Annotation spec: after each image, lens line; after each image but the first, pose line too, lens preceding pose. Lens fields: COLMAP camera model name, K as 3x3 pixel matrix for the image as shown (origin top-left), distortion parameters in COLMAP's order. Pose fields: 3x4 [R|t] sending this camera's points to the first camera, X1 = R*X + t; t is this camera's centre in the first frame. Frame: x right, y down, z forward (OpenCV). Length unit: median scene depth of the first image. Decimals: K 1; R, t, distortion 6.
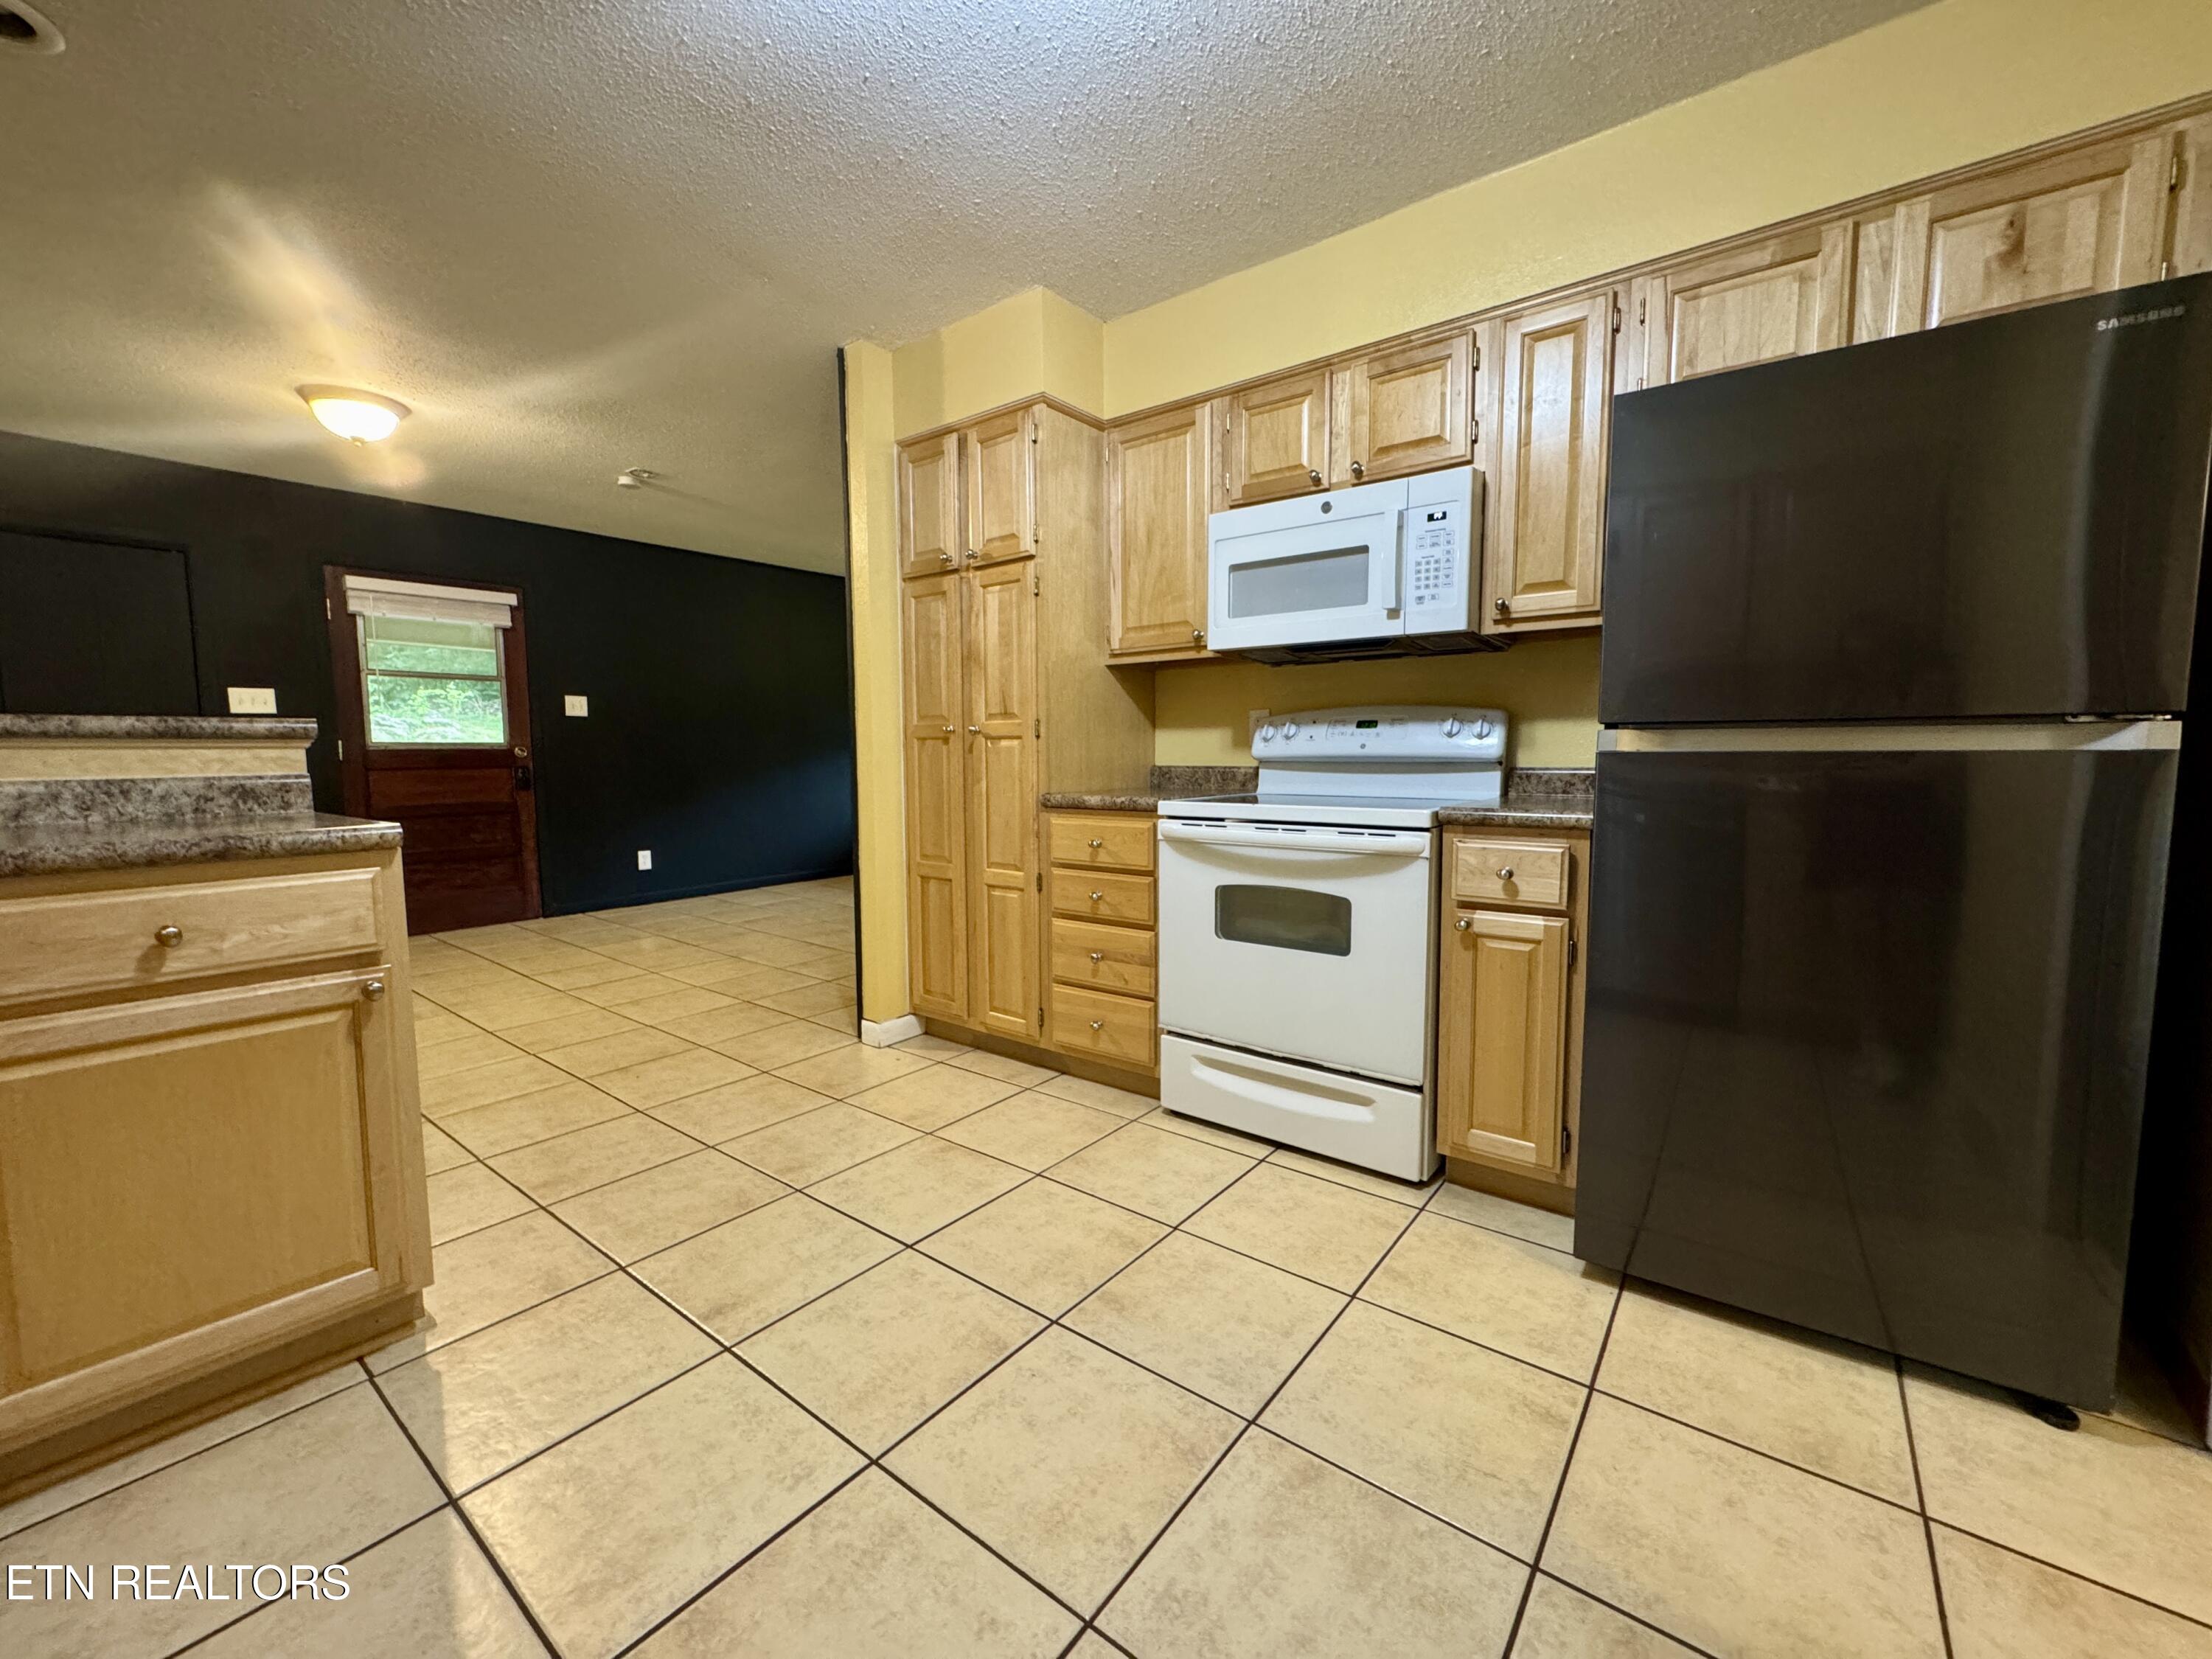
lens RADIAL K [[885.0, 0, 1107.6], [0, 885.0, 831.0], [0, 0, 1]] dist [-0.003732, -0.000006]
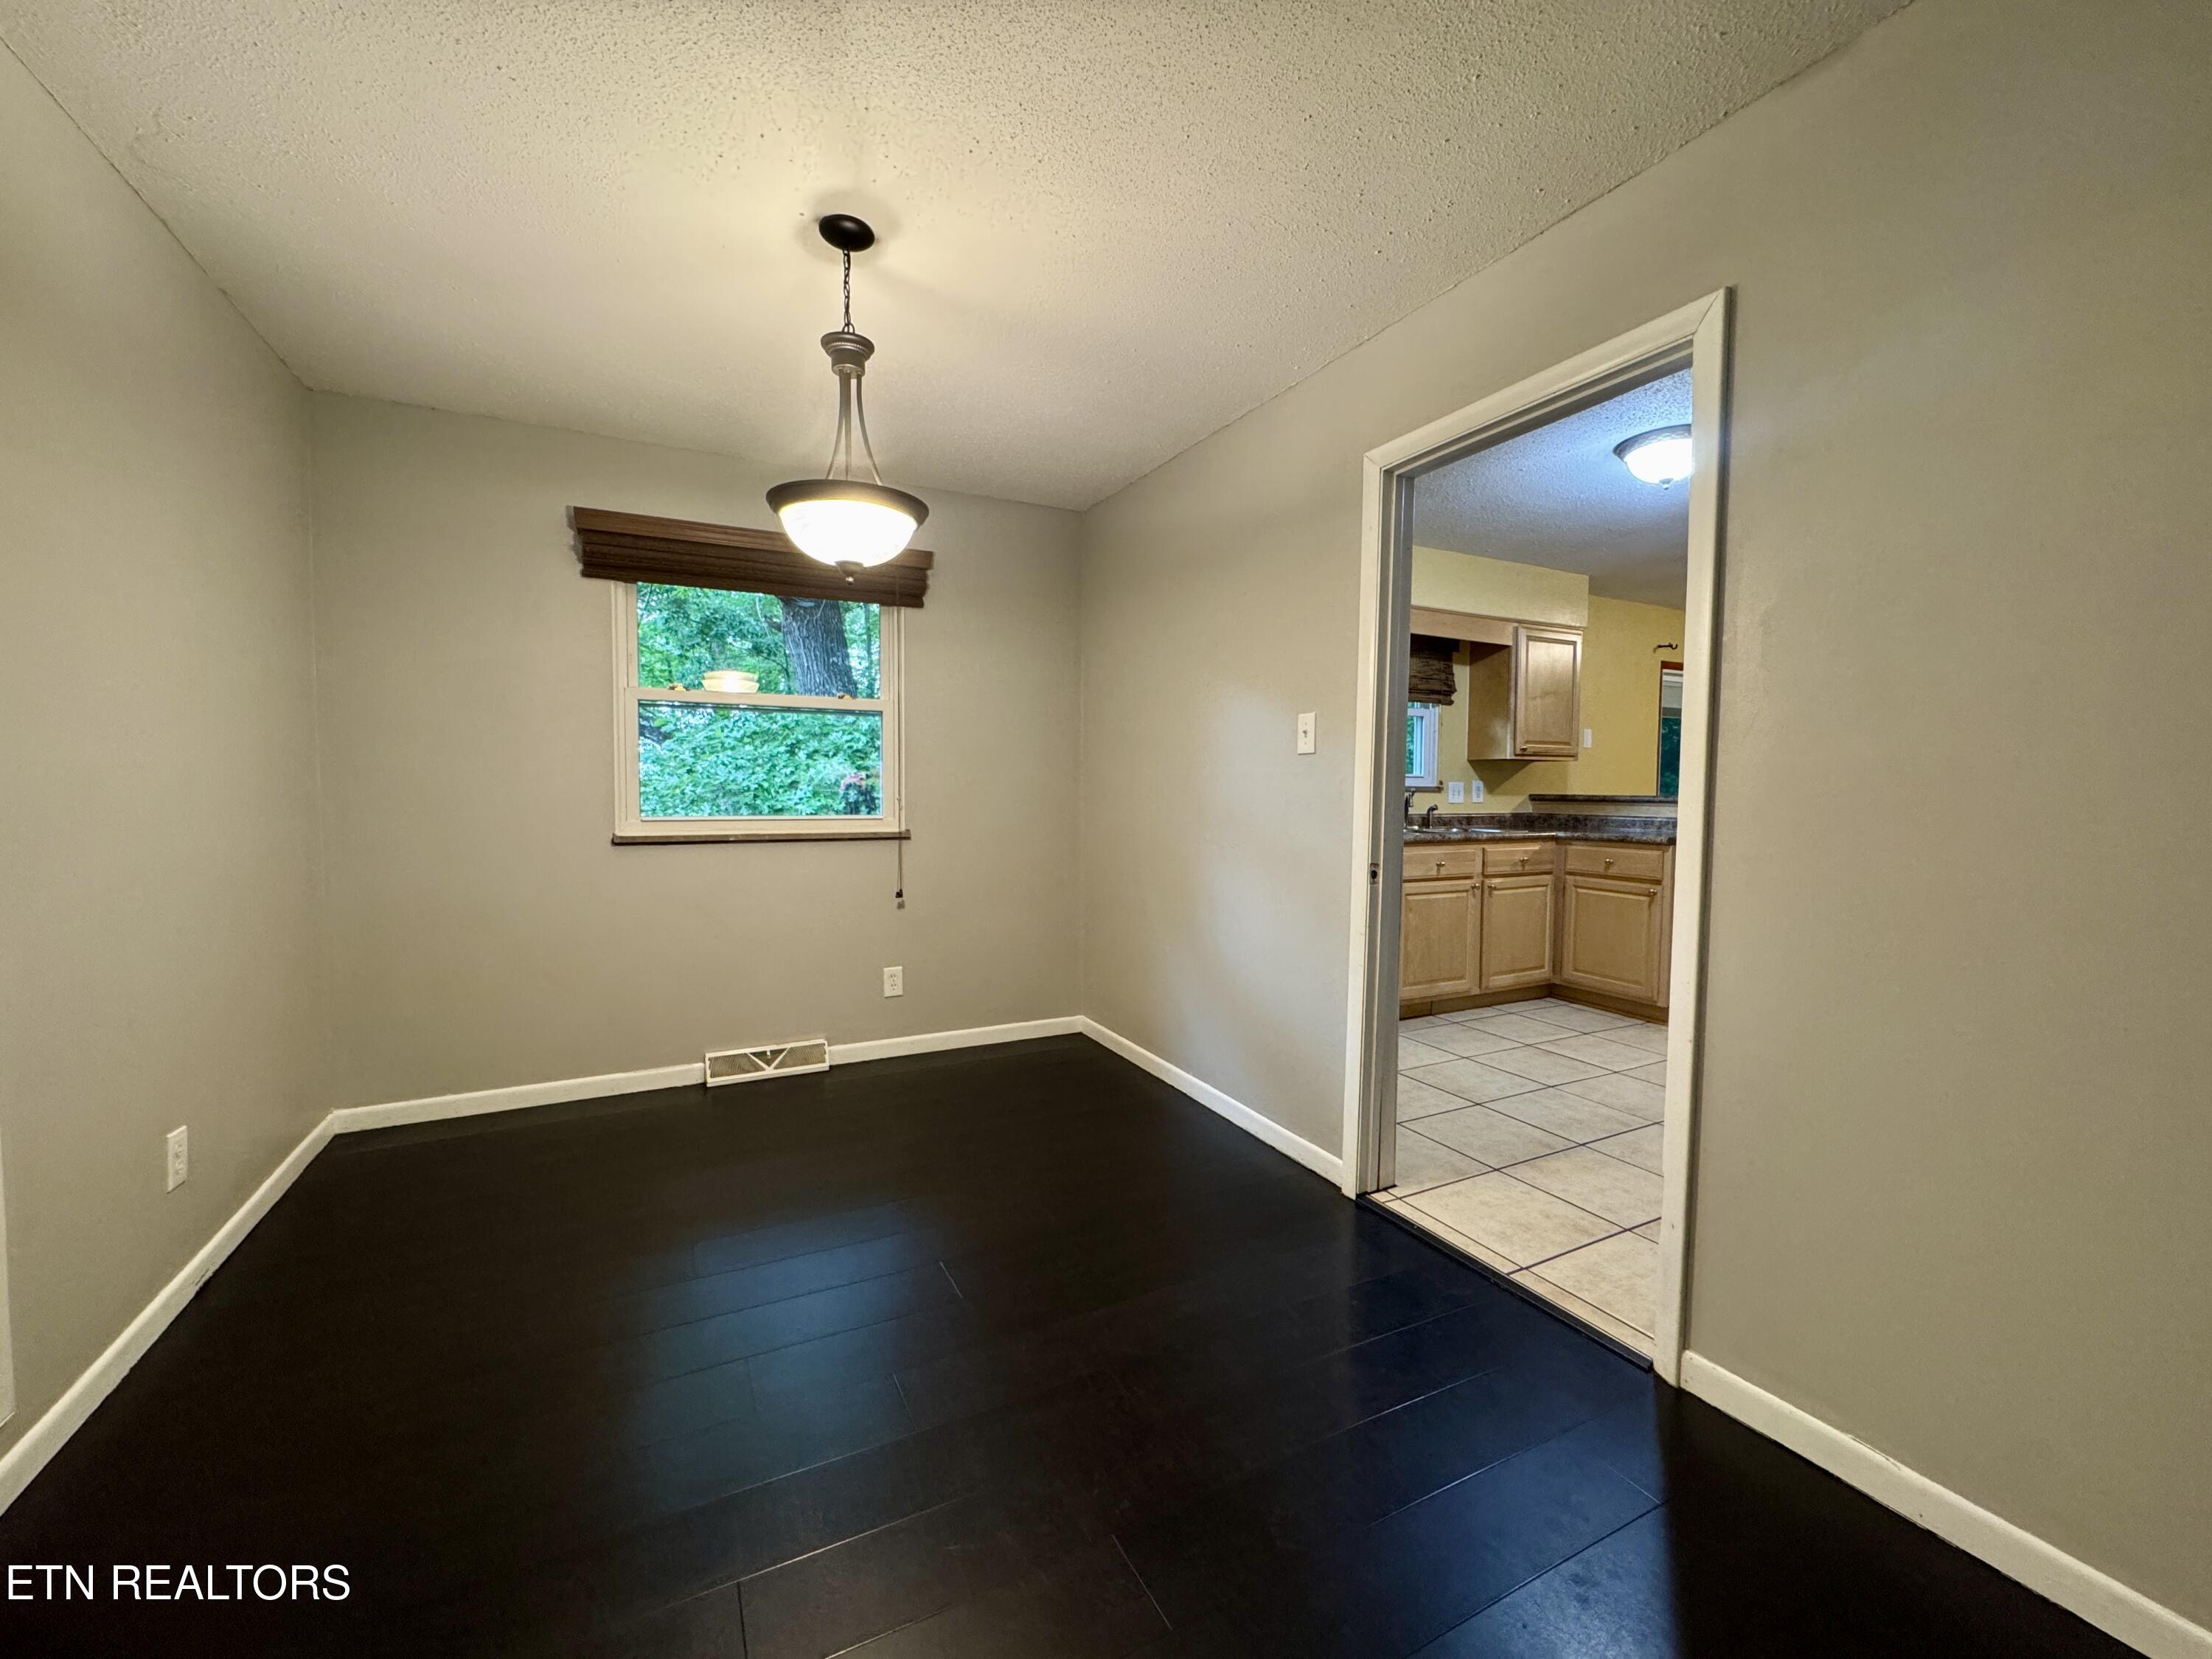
lens RADIAL K [[885.0, 0, 1097.8], [0, 885.0, 825.2], [0, 0, 1]] dist [-0.003732, -0.000006]
pose [[-0.428729, 0.049825, -0.902058, 1.503618], [-0.084109, 0.991940, 0.094764, -0.095297], [0.899510, 0.116499, -0.421083, 0.316818]]
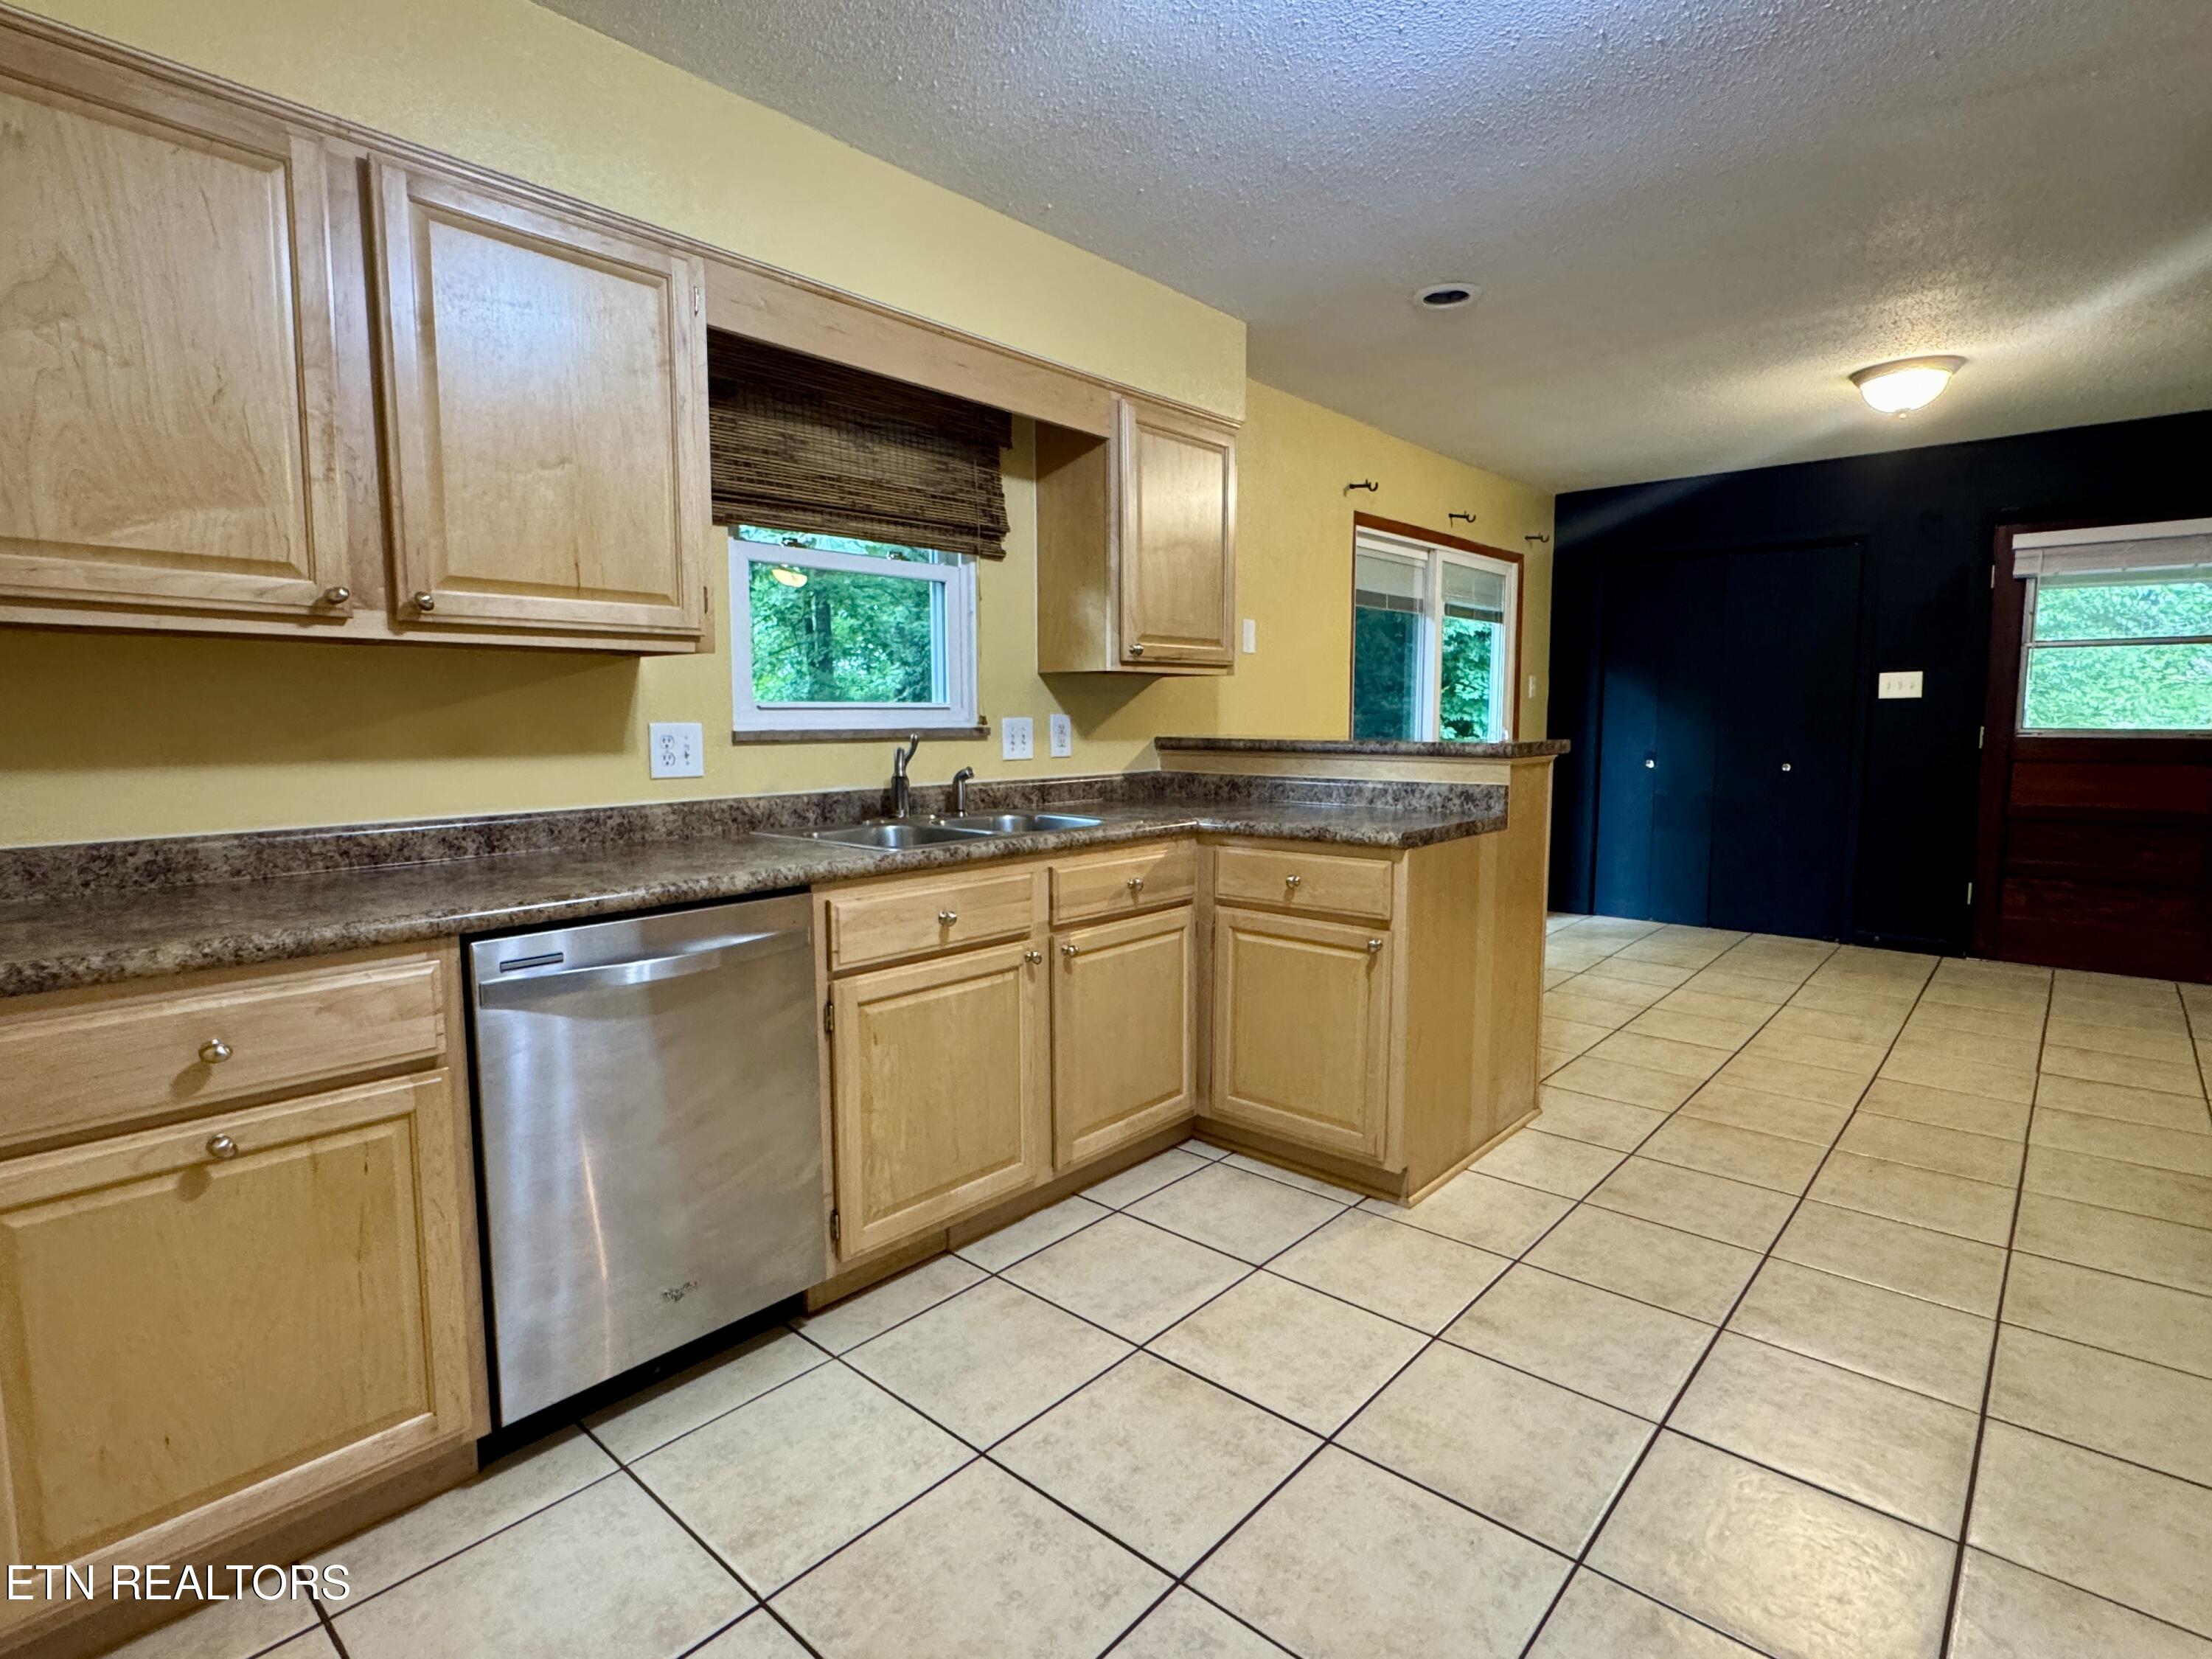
lens RADIAL K [[1125.0, 0, 1099.8], [0, 1125.0, 822.0], [0, 0, 1]] dist [-0.006186, -0.000861]
pose [[-0.068110, 0.108234, -0.991790, 0.566368], [-0.087946, 0.989577, 0.114032, -0.107329], [0.993794, 0.094991, -0.057882, 0.371008]]
